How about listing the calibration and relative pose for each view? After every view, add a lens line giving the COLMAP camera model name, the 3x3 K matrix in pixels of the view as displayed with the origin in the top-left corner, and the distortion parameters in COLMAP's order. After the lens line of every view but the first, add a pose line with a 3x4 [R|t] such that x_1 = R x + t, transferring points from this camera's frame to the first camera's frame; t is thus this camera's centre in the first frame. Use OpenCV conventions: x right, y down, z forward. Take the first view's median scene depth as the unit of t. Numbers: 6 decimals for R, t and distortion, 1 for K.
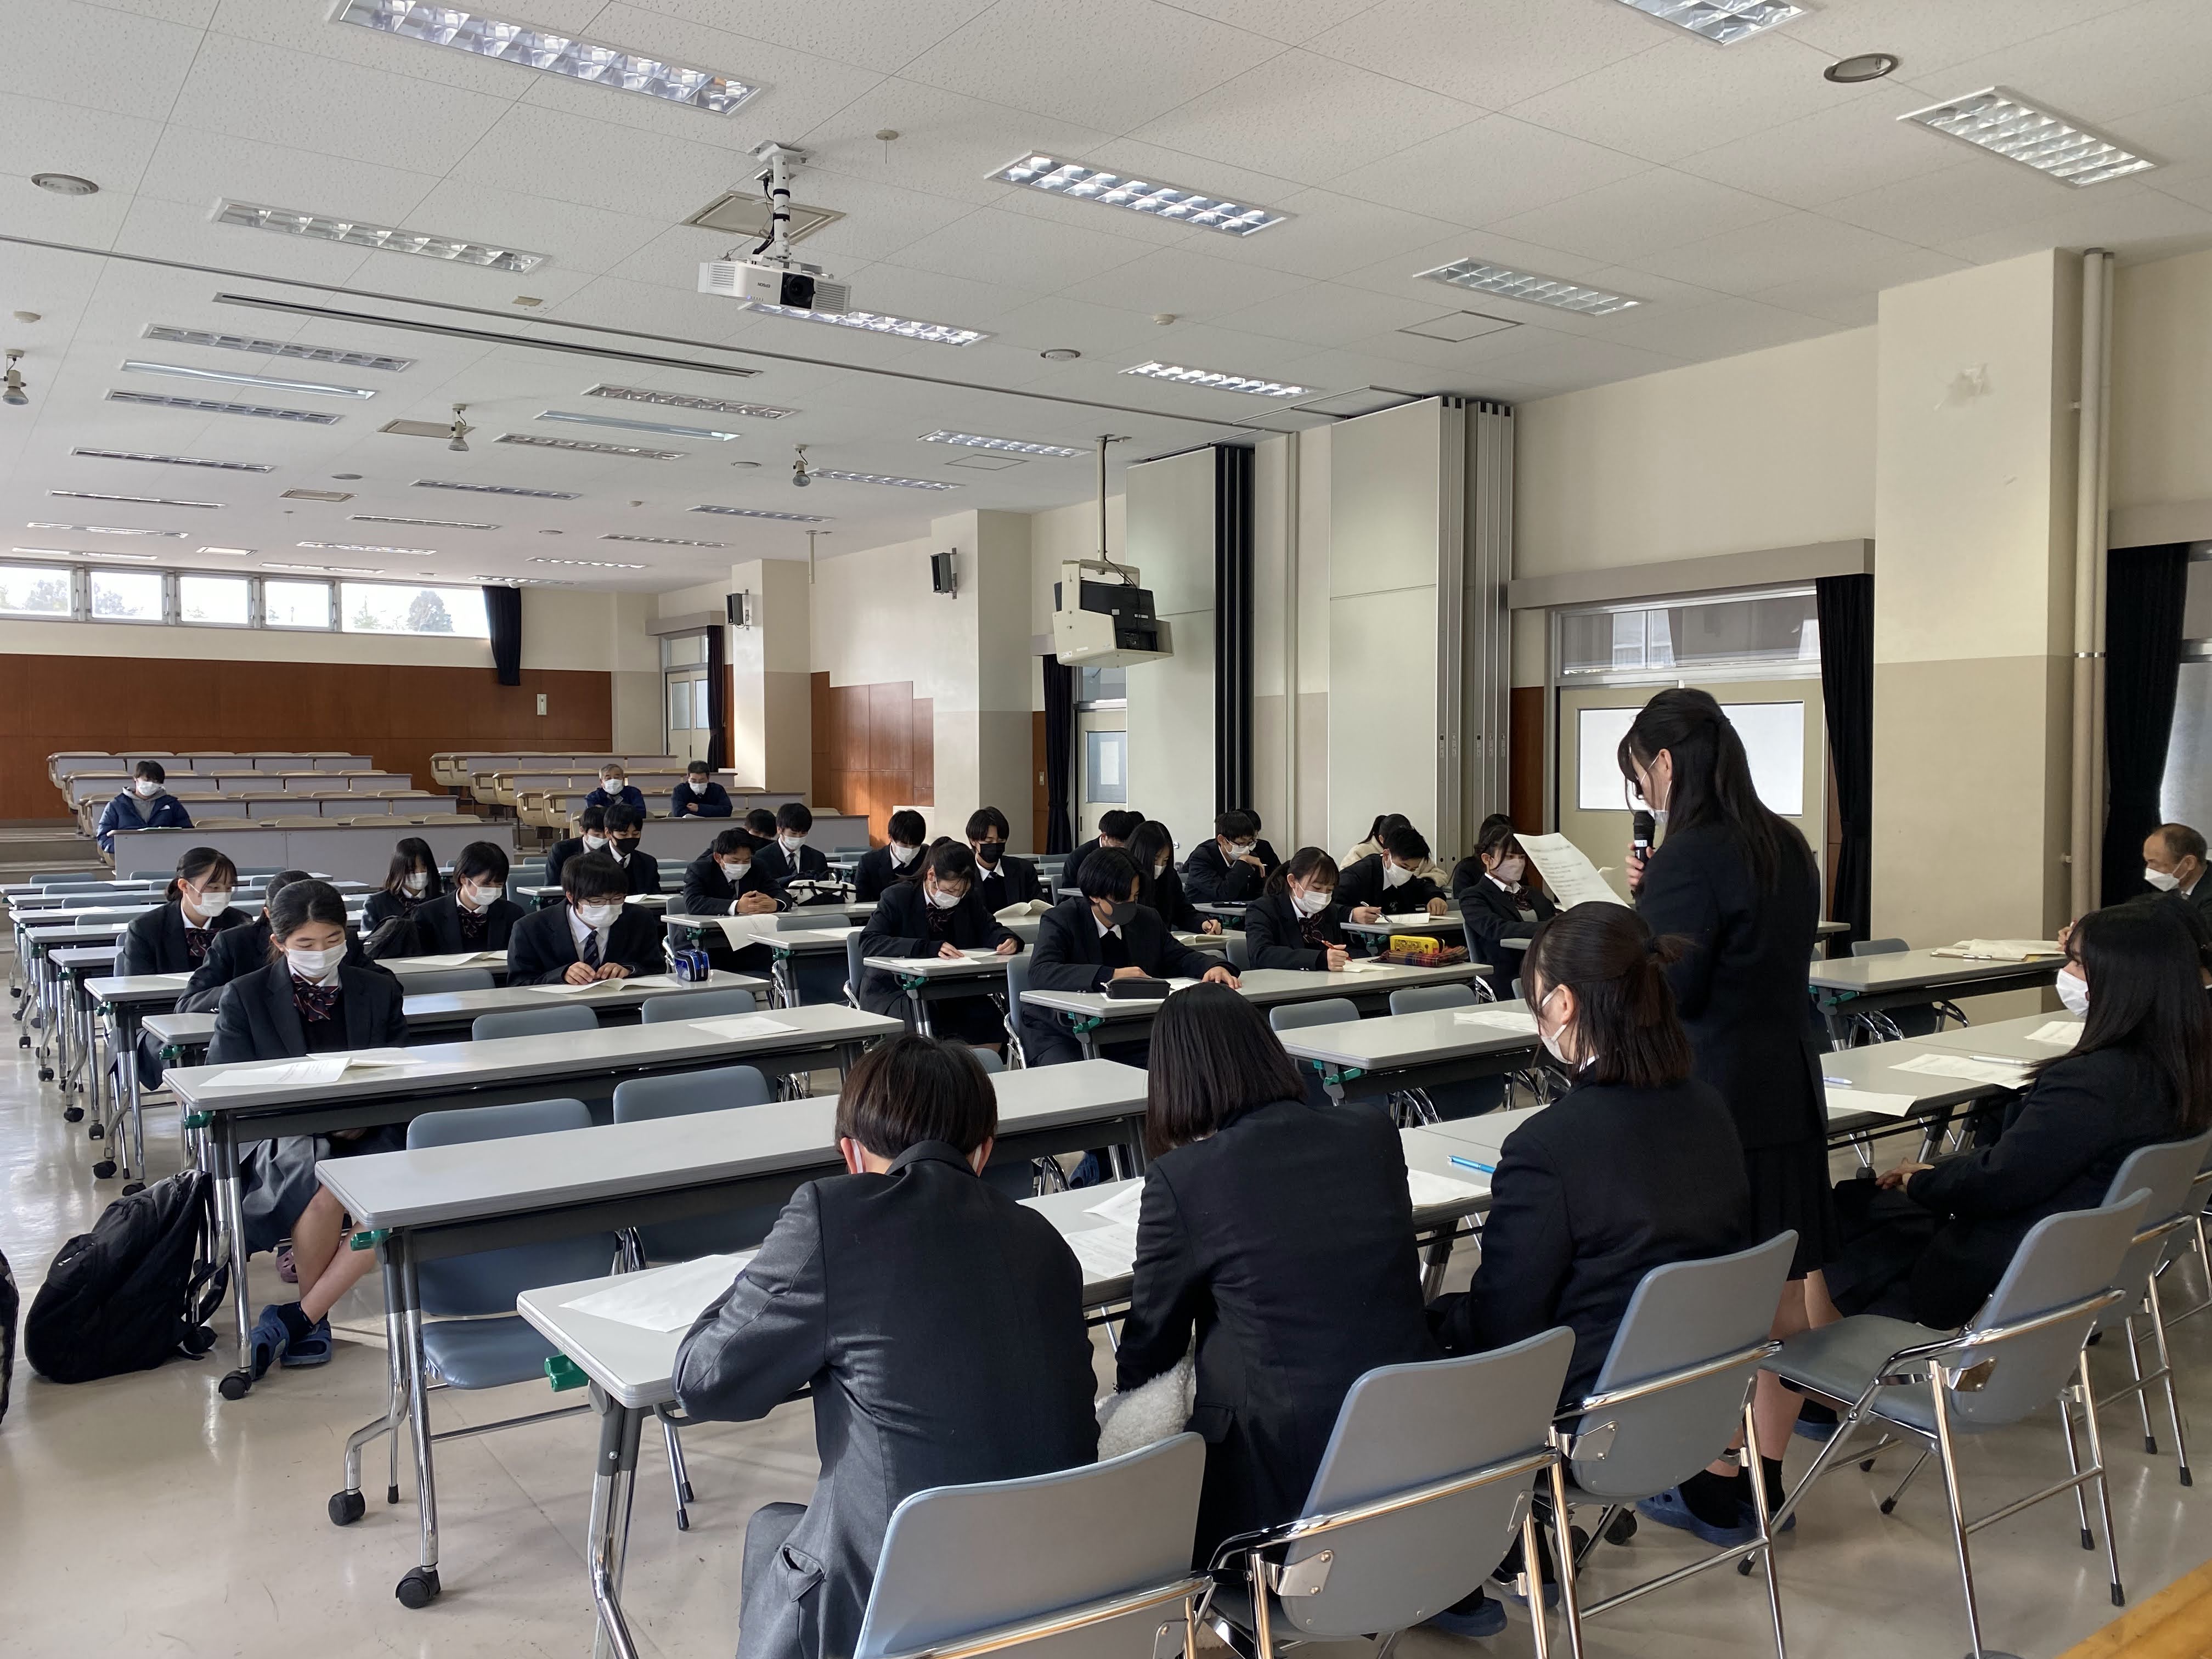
lens RADIAL K [[1660.1, 0, 1100.3], [0, 1660.1, 878.6], [0, 0, 1]] dist [0.089319, -0.137906]
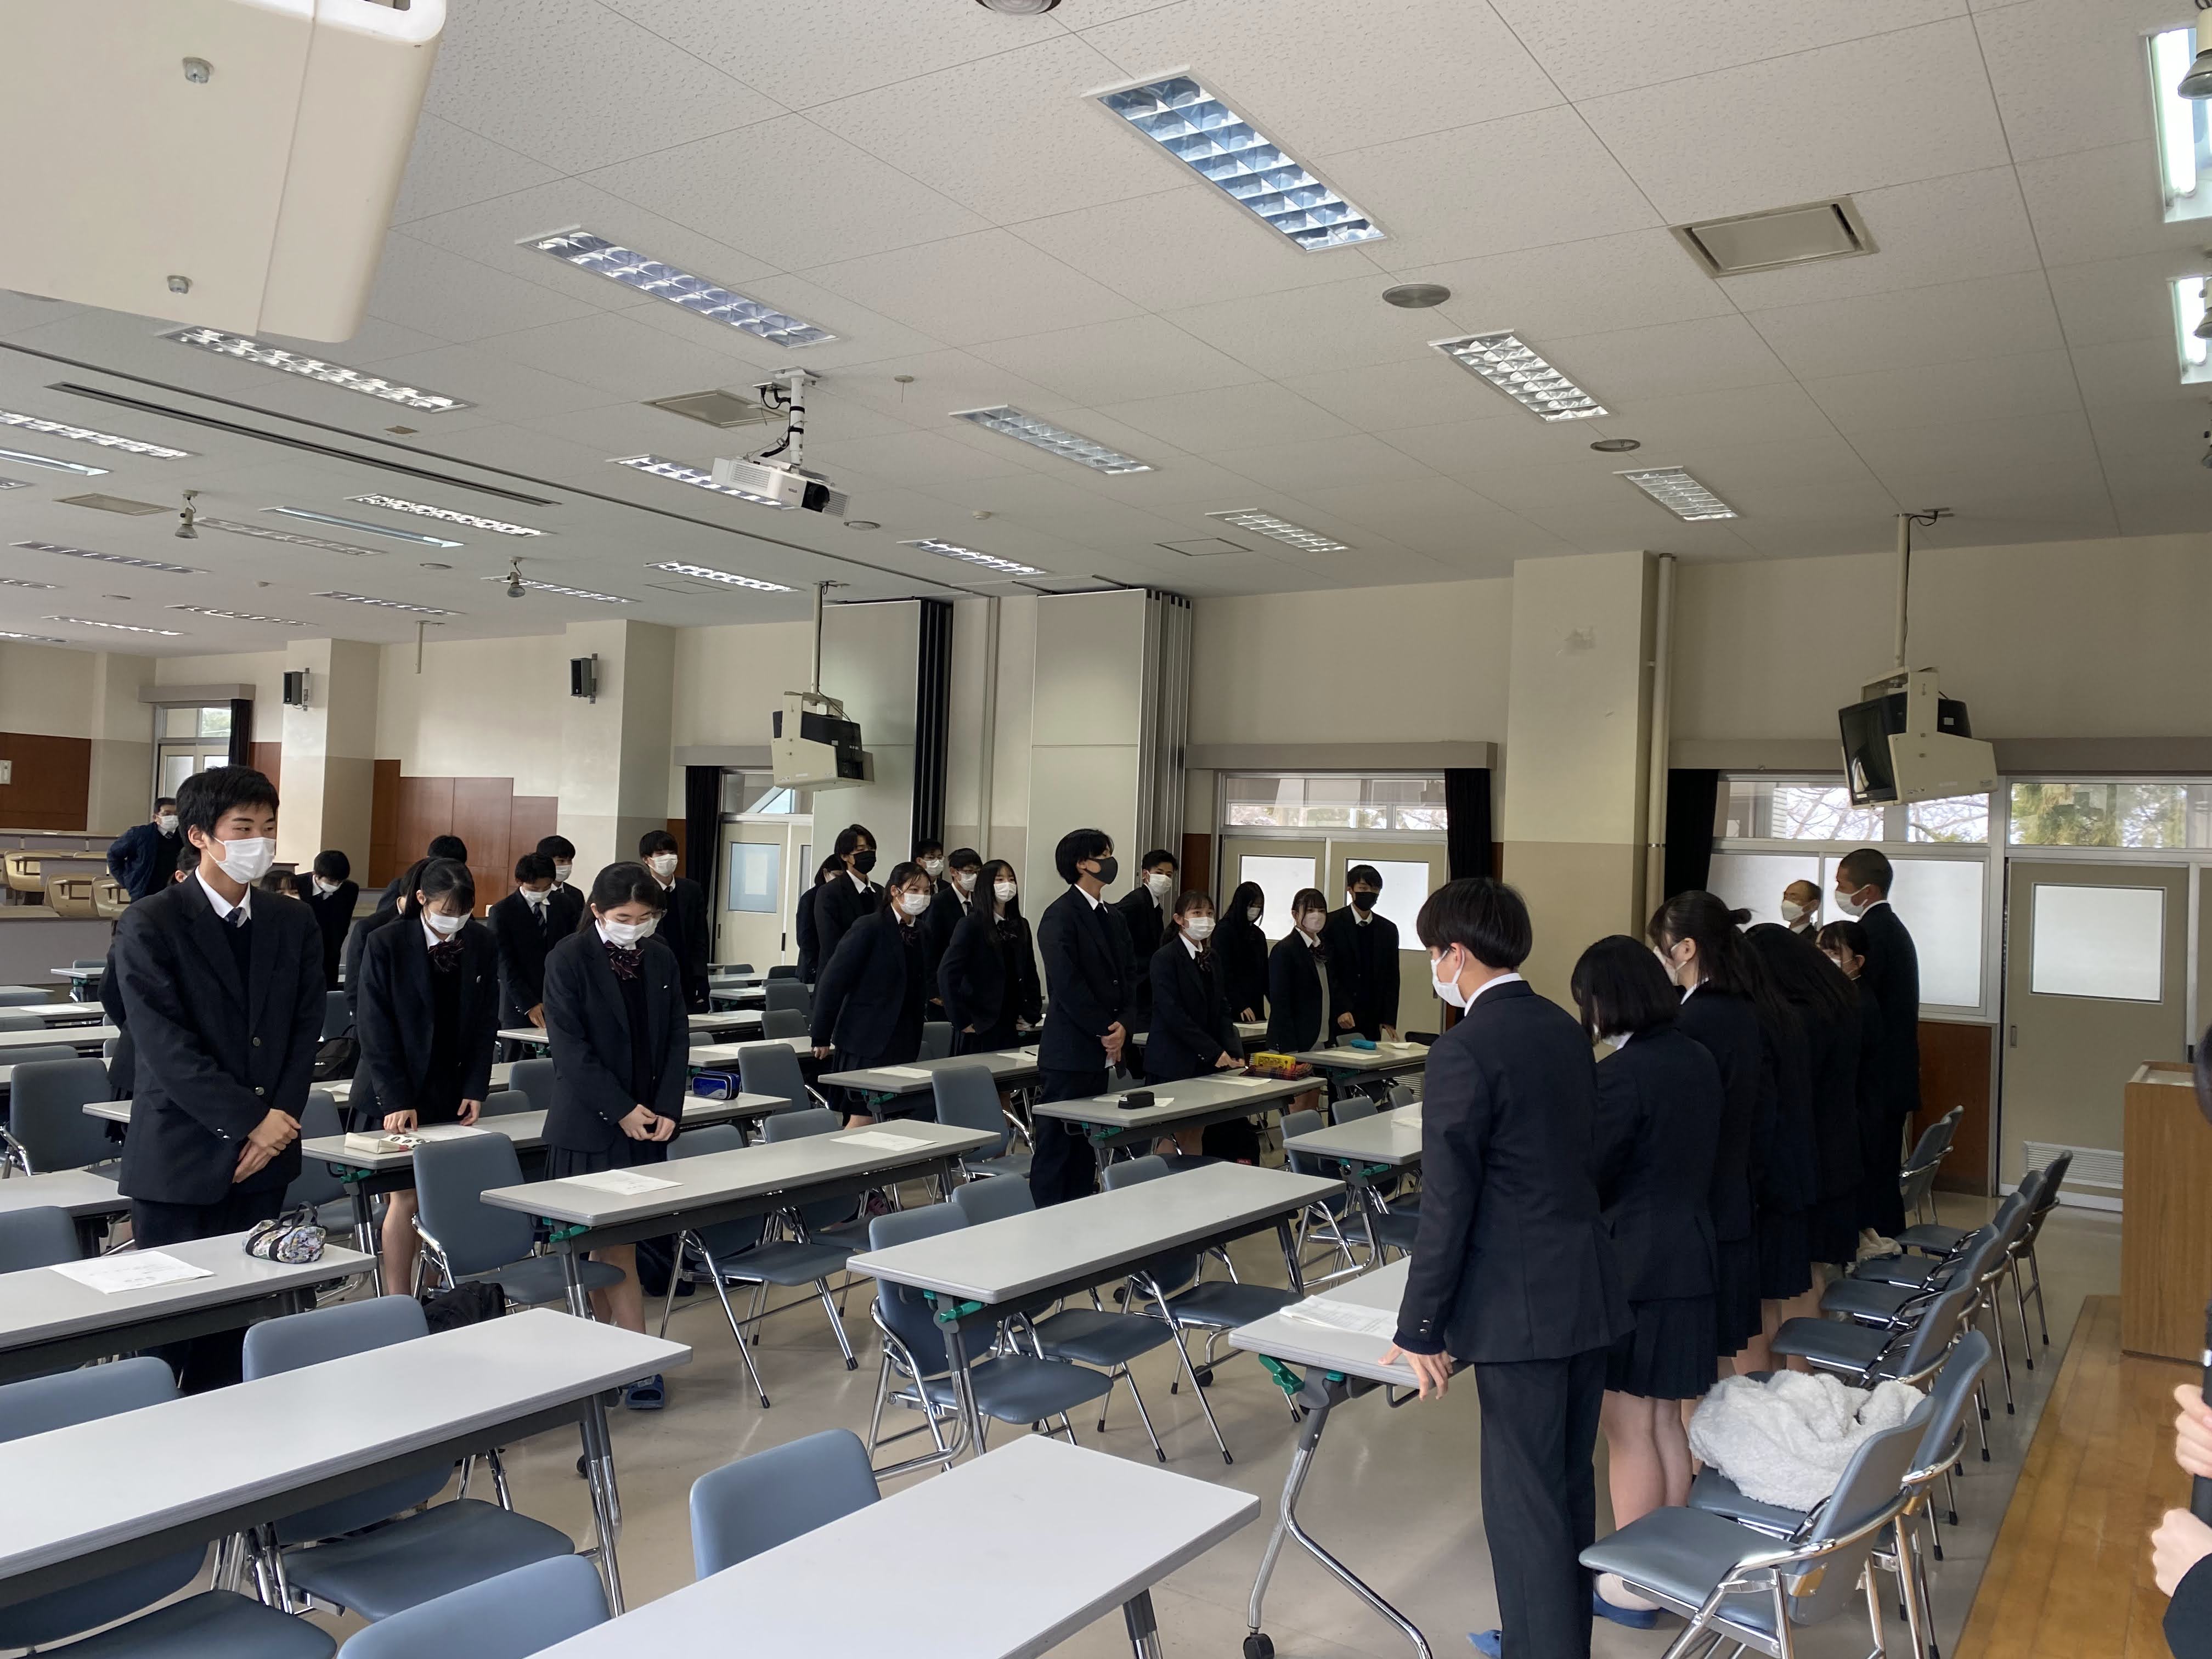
lens RADIAL K [[1672.4, 0, 1106.0], [0, 1672.4, 829.5], [0, 0, 1]] dist [0.092225, -0.143311]
pose [[0.932525, 0.048171, 0.357878, -0.213194], [-0.018047, 0.996041, -0.087044, -0.012143], [-0.360654, 0.074712, 0.929703, -0.073326]]
